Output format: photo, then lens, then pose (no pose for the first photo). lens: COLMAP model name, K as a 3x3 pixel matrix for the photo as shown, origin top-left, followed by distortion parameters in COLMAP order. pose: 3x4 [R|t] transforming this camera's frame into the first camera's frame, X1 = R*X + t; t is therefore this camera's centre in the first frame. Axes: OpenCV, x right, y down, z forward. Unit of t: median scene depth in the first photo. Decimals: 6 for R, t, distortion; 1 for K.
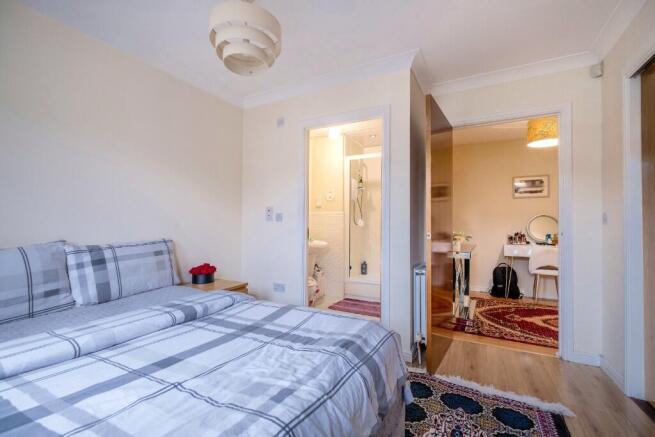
lens RADIAL K [[284.2, 0, 327.6], [0, 284.2, 228.2], [0, 0, 1]] dist [-0.001723, -0.001605]
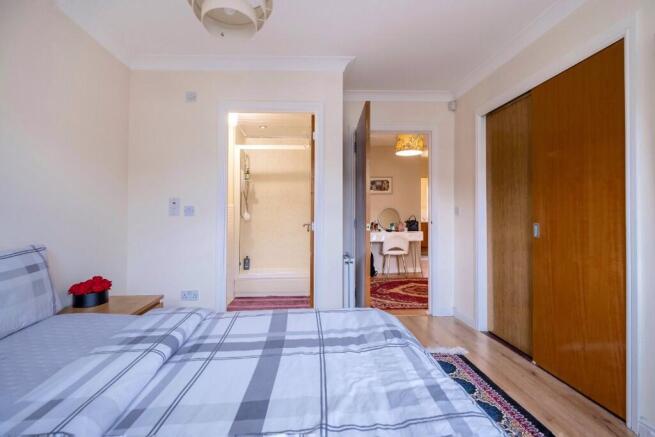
lens RADIAL K [[284.2, 0, 319.2], [0, 284.2, 221.5], [0, 0, 1]] dist [-0.001723, -0.001605]
pose [[0.862614, -0.022372, 0.505367, -0.413755], [0.020316, 0.999748, 0.009579, -0.012932], [-0.505454, 0.002004, 0.862851, 0.143529]]
